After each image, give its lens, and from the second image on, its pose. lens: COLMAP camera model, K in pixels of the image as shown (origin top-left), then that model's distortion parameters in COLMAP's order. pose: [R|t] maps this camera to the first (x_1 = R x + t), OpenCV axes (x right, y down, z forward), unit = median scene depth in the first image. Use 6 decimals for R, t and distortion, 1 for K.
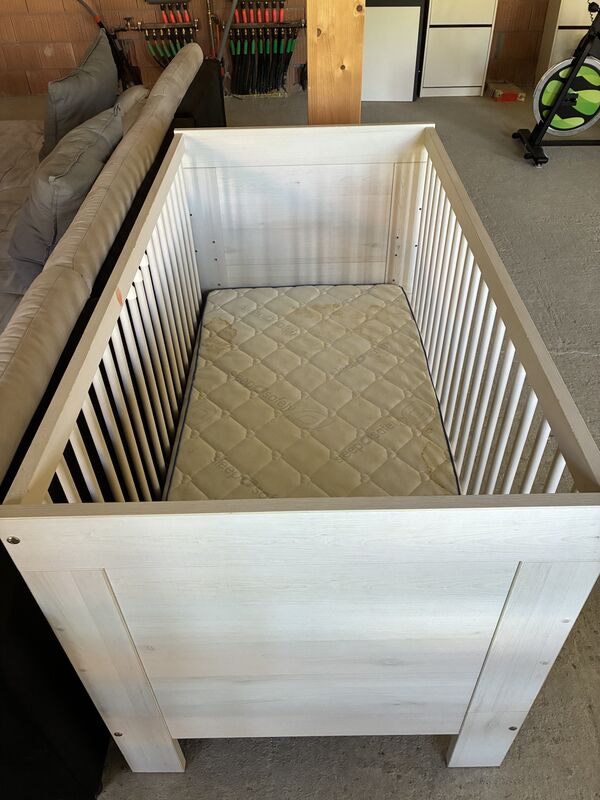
lens RADIAL K [[609.1, 0, 300.0], [0, 609.1, 400.0], [0, 0, 1]] dist [0.057682, -0.094396]
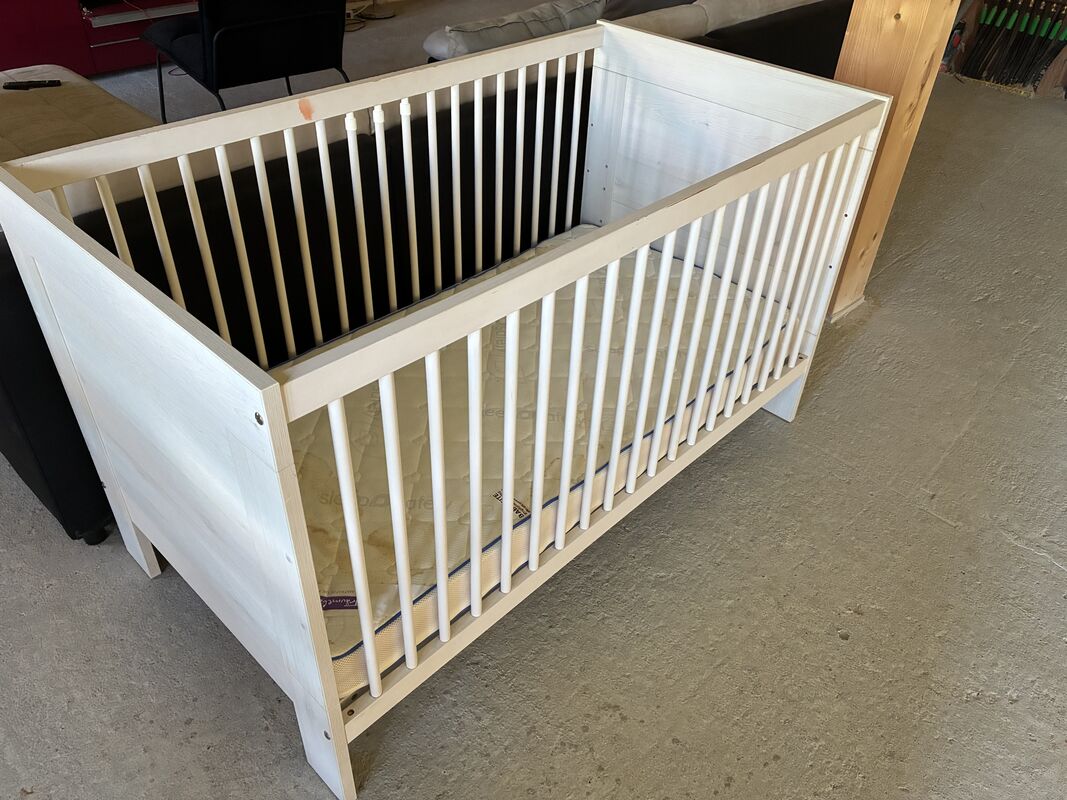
lens RADIAL K [[812.4, 0, 533.5], [0, 812.4, 400.0], [0, 0, 1]] dist [0.057682, -0.094396]
pose [[0.717237, 0.467988, -0.516293, 0.518684], [-0.498314, 0.862373, 0.089427, -0.039311], [0.487087, 0.193135, 0.851730, 0.085734]]
